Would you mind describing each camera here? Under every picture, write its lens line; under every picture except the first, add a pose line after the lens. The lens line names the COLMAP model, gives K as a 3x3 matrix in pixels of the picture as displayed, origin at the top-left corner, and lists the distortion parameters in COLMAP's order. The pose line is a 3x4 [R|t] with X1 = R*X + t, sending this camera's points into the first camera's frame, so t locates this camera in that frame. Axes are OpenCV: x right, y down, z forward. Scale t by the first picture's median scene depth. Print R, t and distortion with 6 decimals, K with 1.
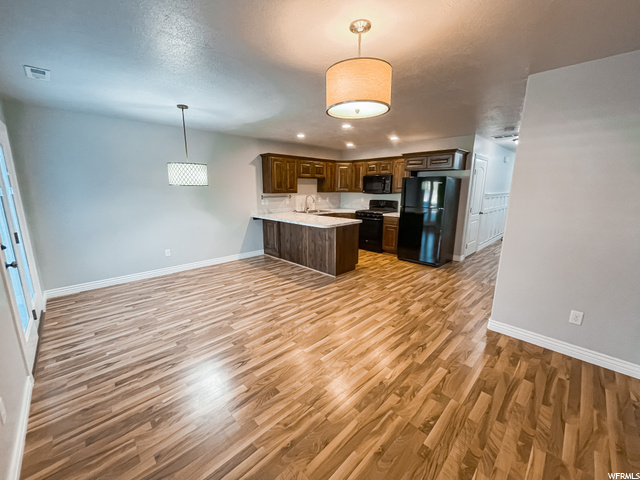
lens RADIAL K [[256.6, 0, 317.5], [0, 256.6, 241.3], [0, 0, 1]] dist [0.000274, -0.000421]
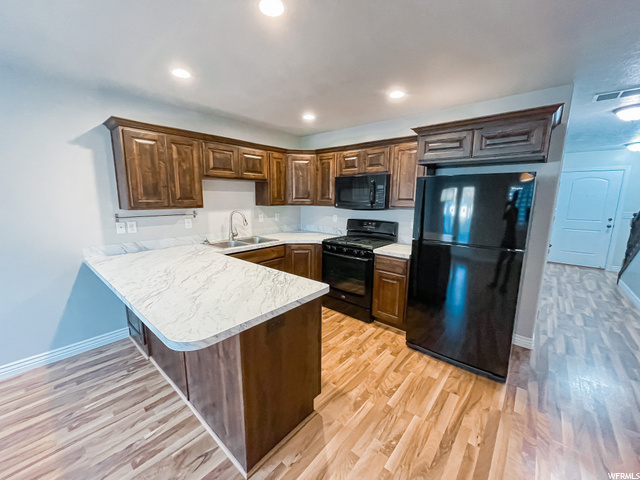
lens RADIAL K [[256.6, 0, 317.6], [0, 256.6, 238.9], [0, 0, 1]] dist [0.000274, -0.000421]
pose [[0.996542, -0.008278, 0.082678, 0.118384], [0.011529, 0.999176, -0.038922, -0.126526], [-0.082288, 0.039741, 0.995816, 0.579762]]
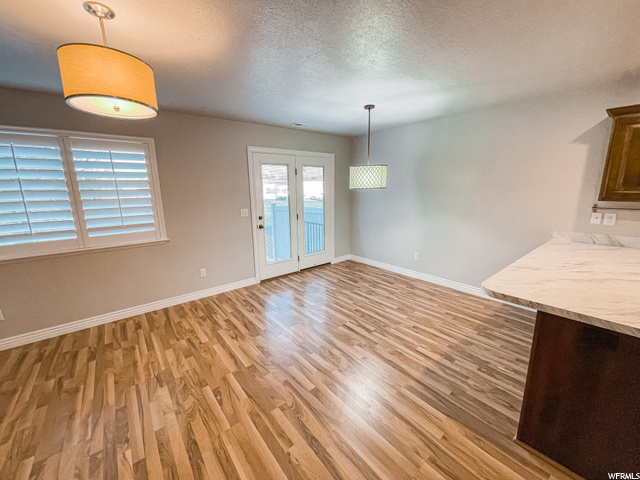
lens RADIAL K [[256.6, 0, 314.2], [0, 256.6, 239.0], [0, 0, 1]] dist [0.000274, -0.000421]
pose [[-0.096441, 0.195447, -0.975961, 0.344466], [-0.189898, 0.958907, 0.210796, -0.134100], [0.977056, 0.205663, -0.055363, 0.601699]]
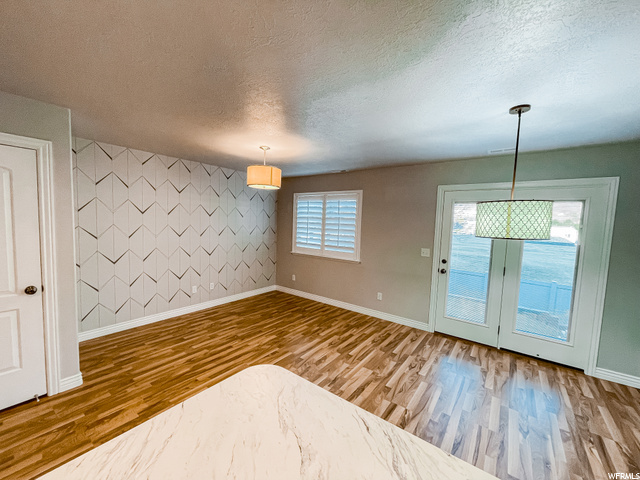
lens RADIAL K [[256.6, 0, 318.8], [0, 256.6, 239.5], [0, 0, 1]] dist [0.000274, -0.000421]
pose [[-0.986453, -0.024276, -0.162241, 0.017938], [-0.069124, 0.958415, 0.276881, -0.234264], [0.148772, 0.284345, -0.947109, 1.005584]]
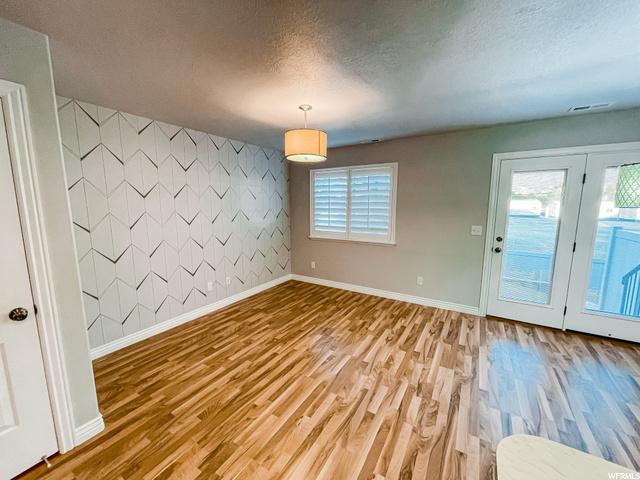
lens RADIAL K [[256.6, 0, 318.9], [0, 256.6, 238.8], [0, 0, 1]] dist [0.000274, -0.000421]
pose [[-0.969177, 0.034867, -0.243887, 0.159384], [-0.050705, 0.940513, 0.335952, -0.195016], [0.241092, 0.337963, -0.909756, 0.868898]]
